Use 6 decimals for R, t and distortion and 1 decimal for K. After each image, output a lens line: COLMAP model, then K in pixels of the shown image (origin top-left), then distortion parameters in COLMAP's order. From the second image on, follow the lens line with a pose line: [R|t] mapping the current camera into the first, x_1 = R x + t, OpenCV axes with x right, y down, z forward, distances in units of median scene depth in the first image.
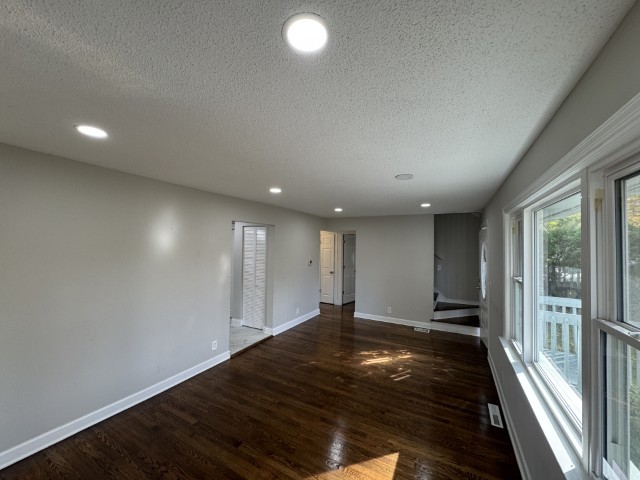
lens RADIAL K [[254.7, 0, 319.3], [0, 254.7, 238.5], [0, 0, 1]] dist [-0.003501, -0.000069]
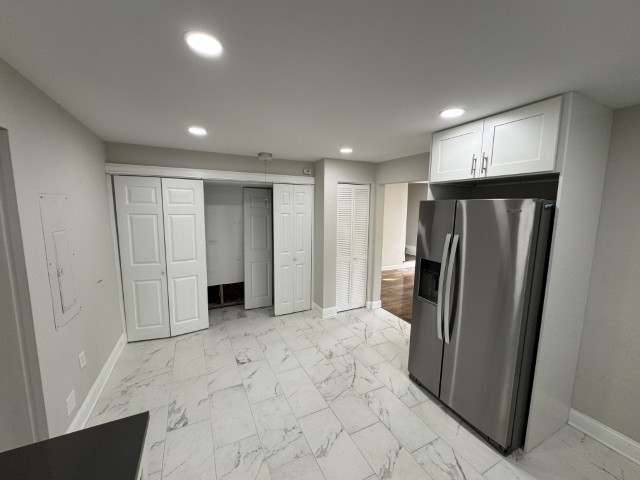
lens RADIAL K [[254.7, 0, 319.3], [0, 254.7, 238.5], [0, 0, 1]] dist [-0.003501, -0.000069]
pose [[0.577019, -0.108595, 0.809479, -1.283733], [-0.029052, 0.987765, 0.153223, 0.005294], [-0.816214, -0.111930, 0.566804, 0.864830]]
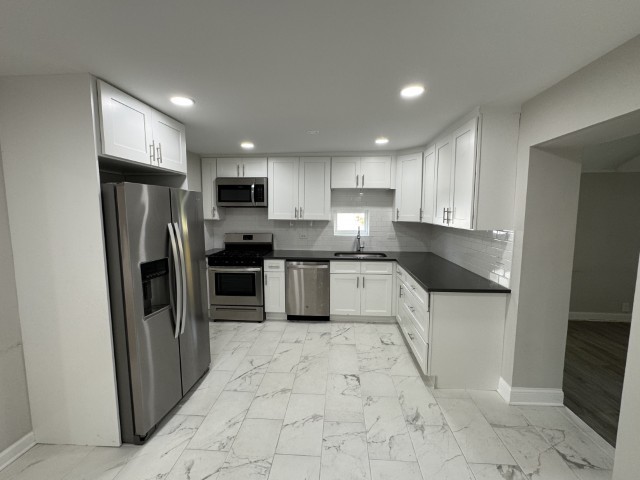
lens RADIAL K [[277.5, 0, 319.3], [0, 277.5, 238.1], [0, 0, 1]] dist [-0.000826, -0.000265]
pose [[-0.912249, 0.022226, -0.409033, -0.733209], [-0.005380, 0.997791, 0.066218, 0.060829], [0.409601, 0.062608, -0.910114, 1.569820]]
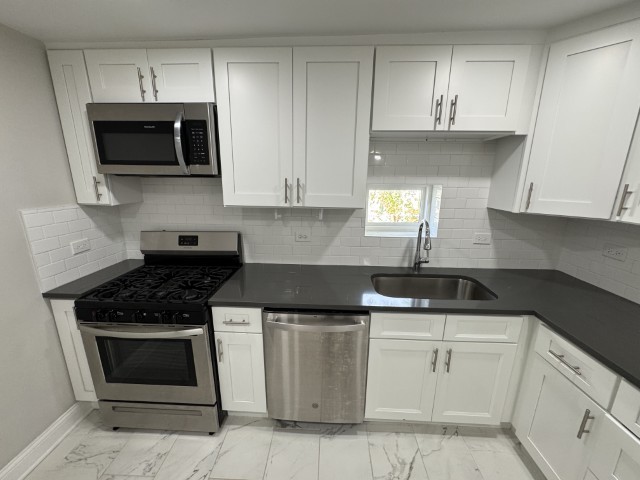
lens RADIAL K [[254.7, 0, 319.3], [0, 254.7, 238.5], [0, 0, 1]] dist [-0.003501, -0.000069]
pose [[-0.898431, 0.080557, -0.431662, -0.950227], [-0.008476, 0.979664, 0.200467, 0.026858], [0.439033, 0.183764, -0.879478, 0.963620]]
